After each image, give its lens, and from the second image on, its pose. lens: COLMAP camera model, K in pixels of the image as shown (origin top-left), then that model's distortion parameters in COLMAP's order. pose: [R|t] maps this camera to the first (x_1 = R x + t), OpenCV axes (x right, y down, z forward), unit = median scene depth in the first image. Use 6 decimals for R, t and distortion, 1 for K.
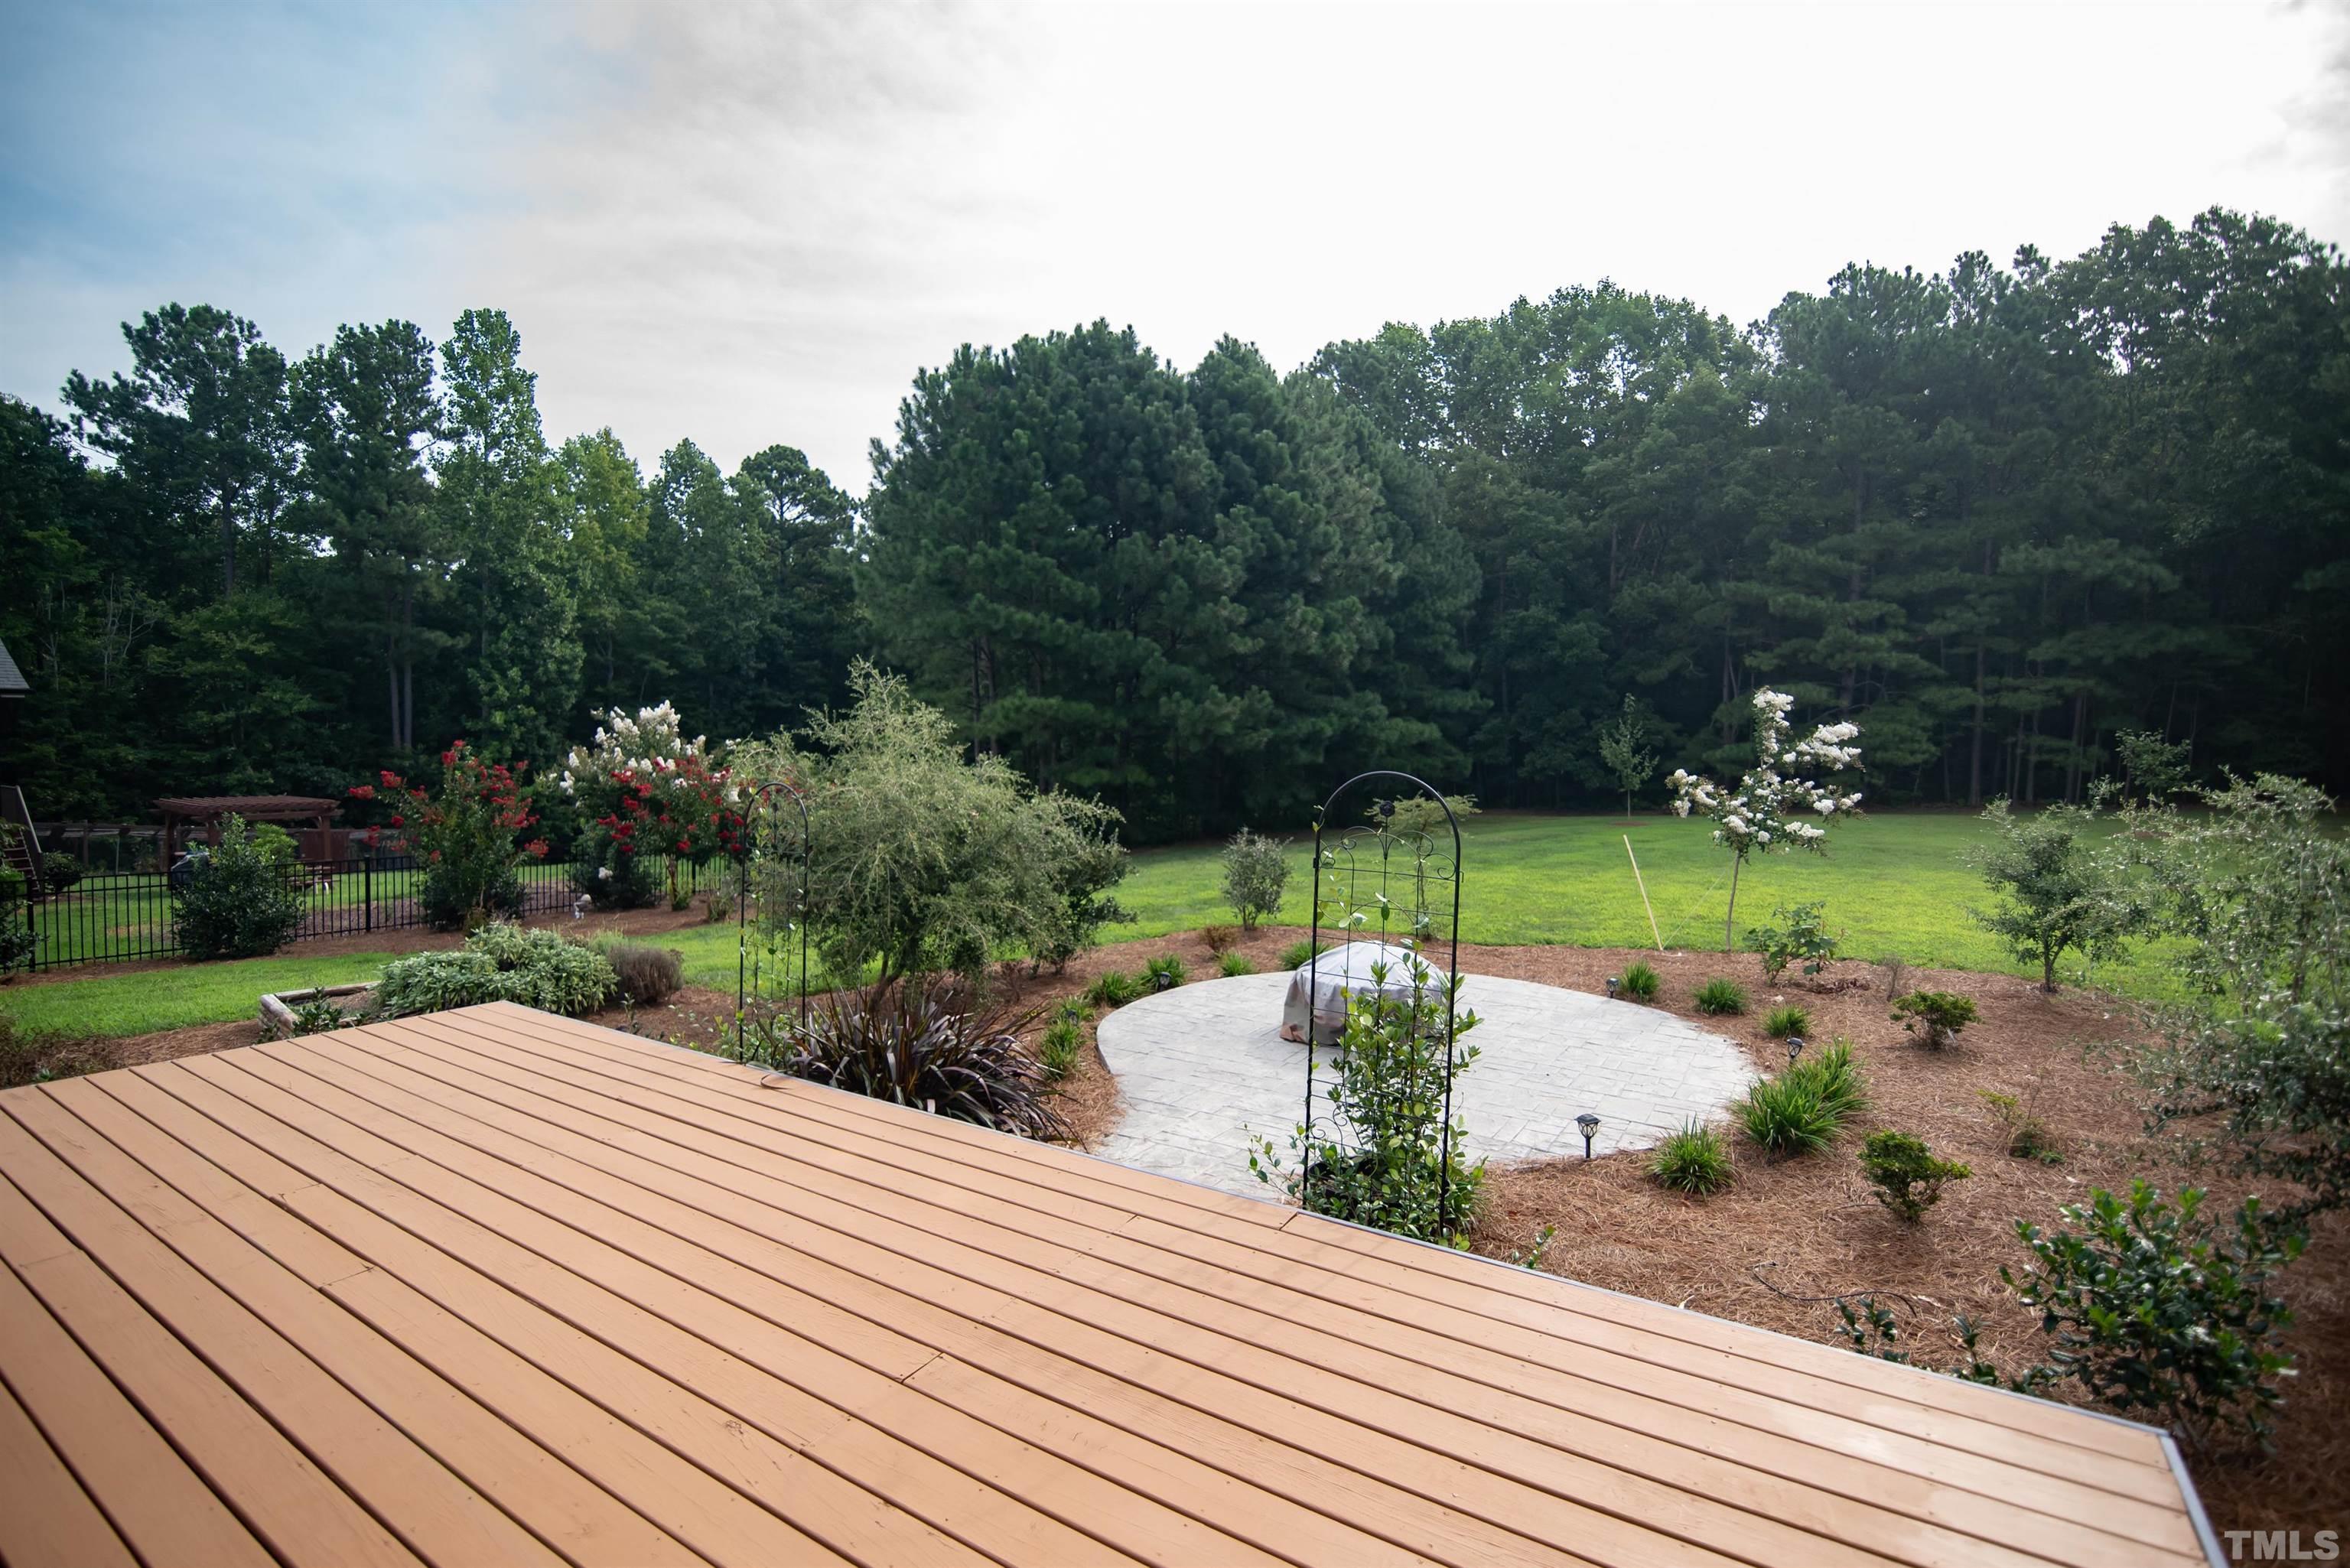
lens RADIAL K [[1132.7, 0, 1173.5], [0, 1132.7, 776.0], [0, 0, 1]] dist [-0.014059, -0.000295]
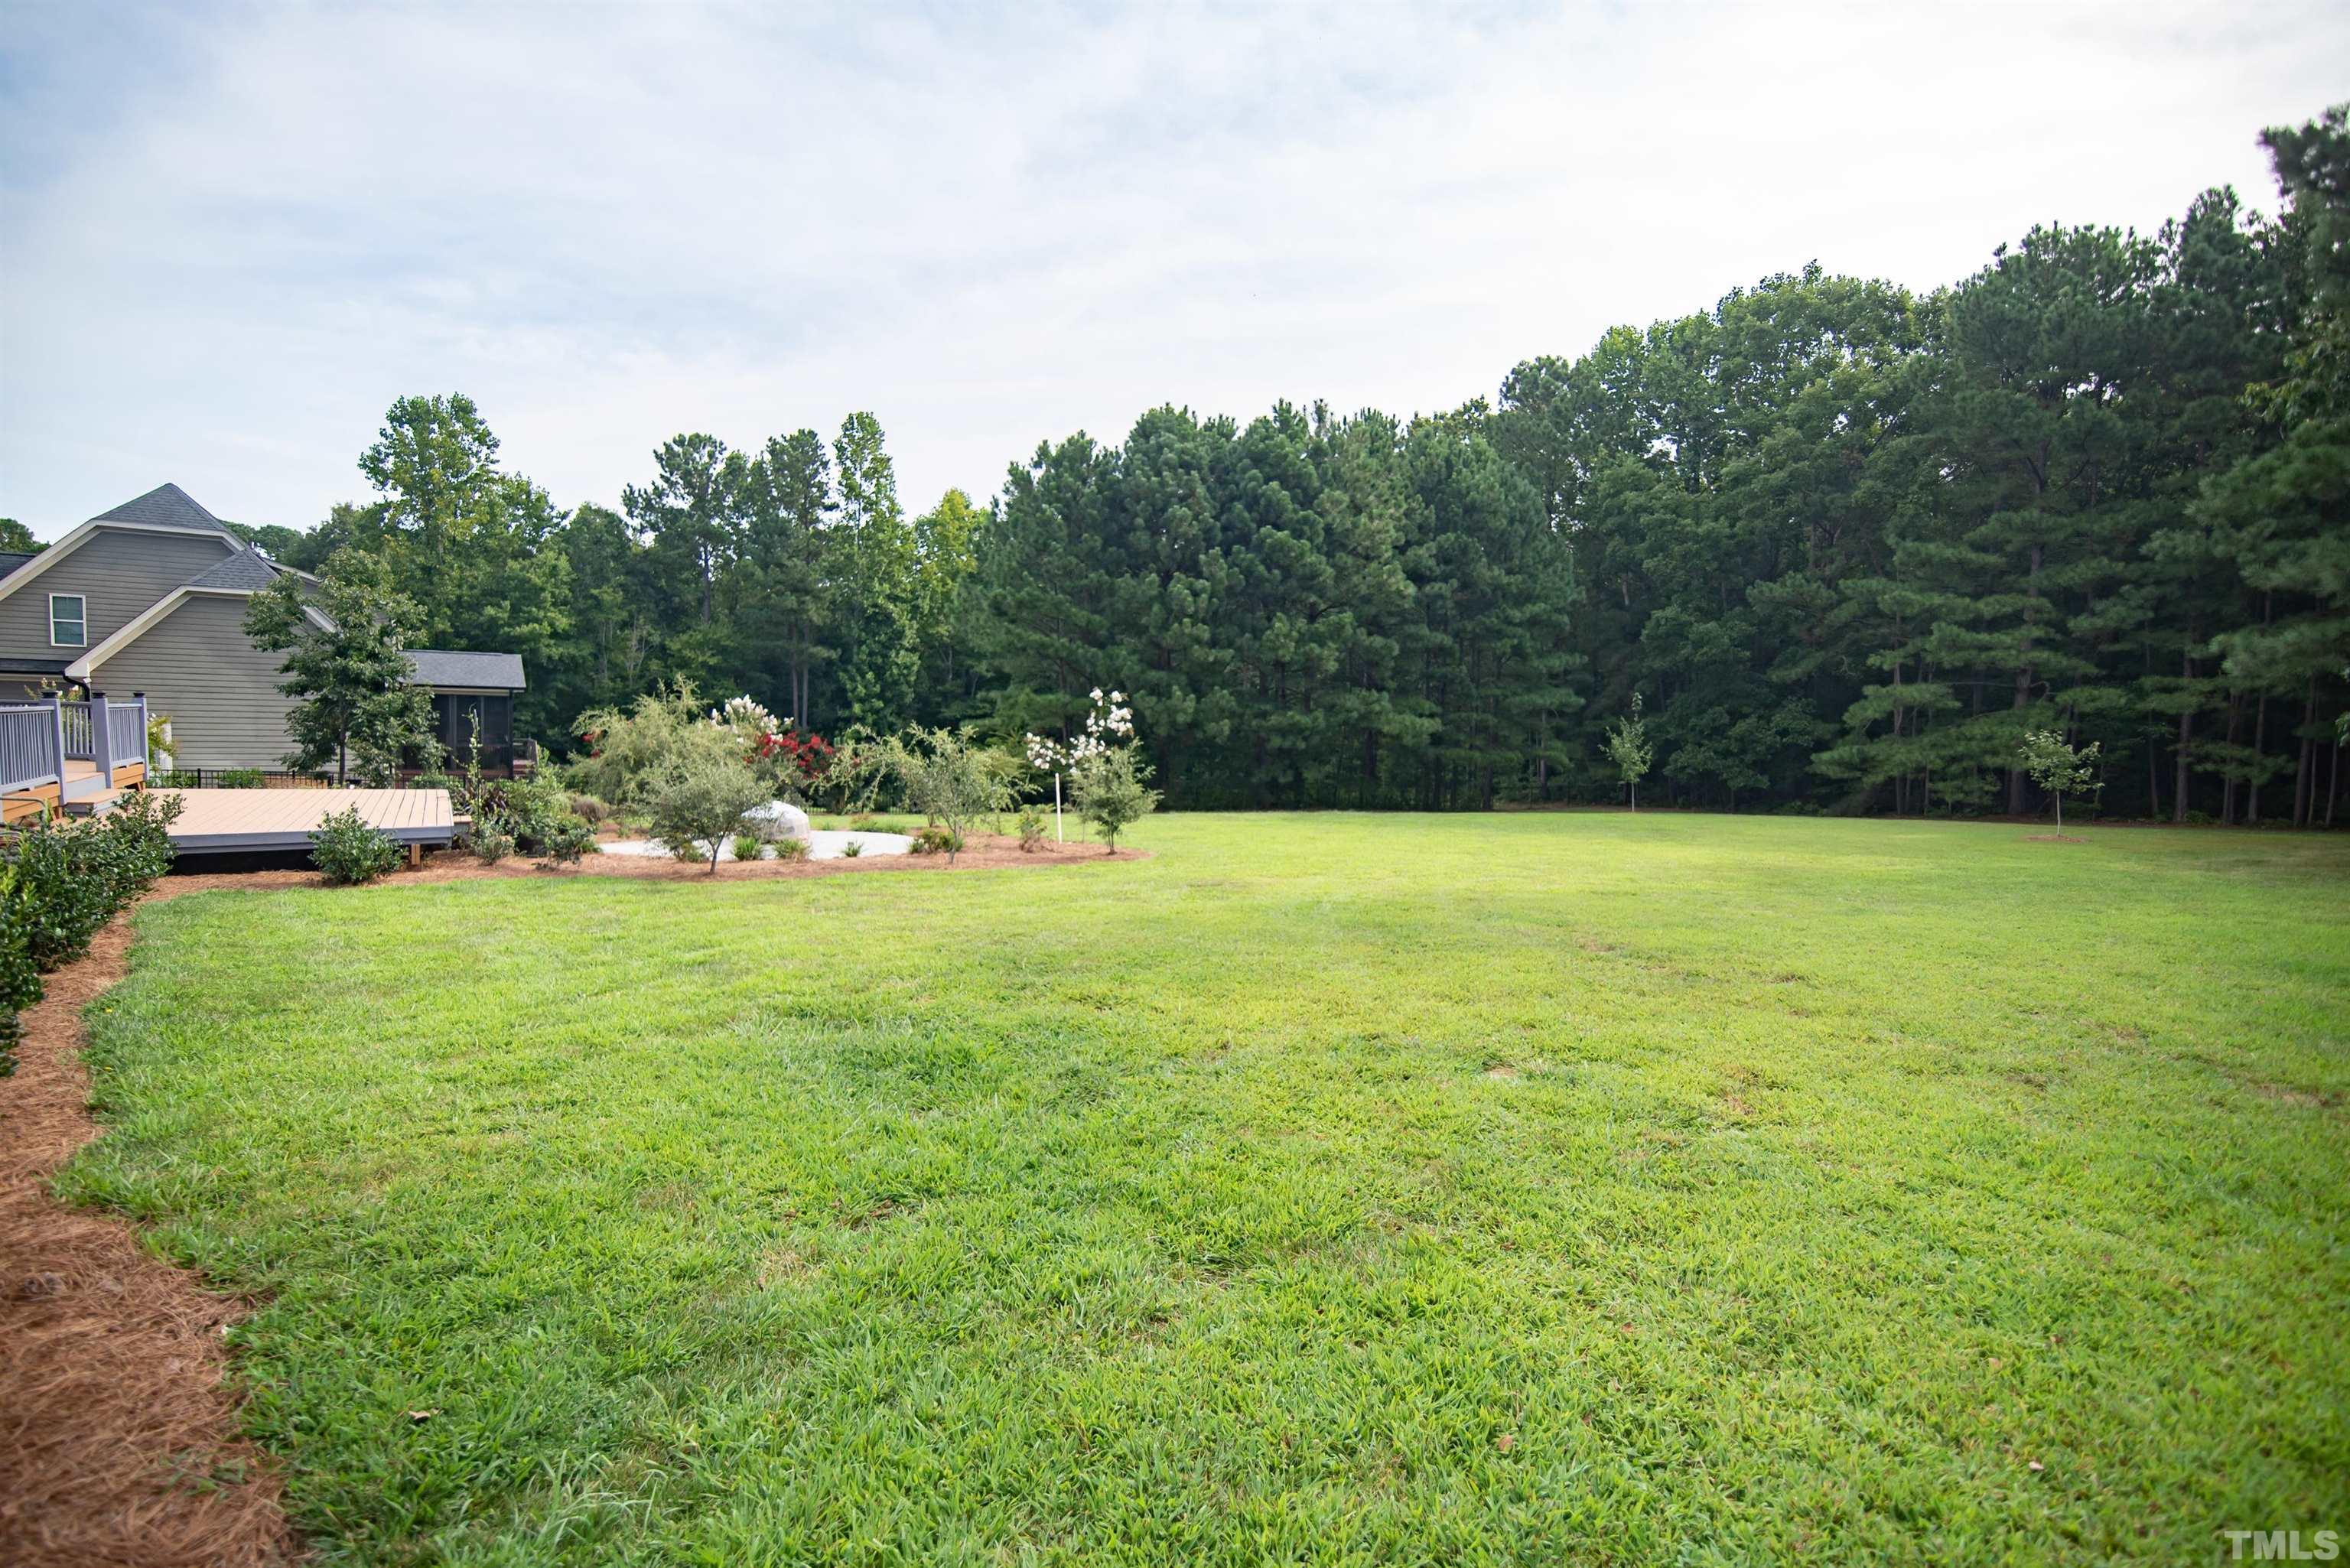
lens RADIAL K [[1188.7, 0, 1177.0], [0, 1188.7, 783.6], [0, 0, 1]] dist [-0.005487, -0.003977]
pose [[0.905871, 0.035310, -0.422078, 0.383934], [-0.033695, 0.999368, 0.011287, 0.011717], [0.422210, 0.003997, 0.906489, -0.164606]]
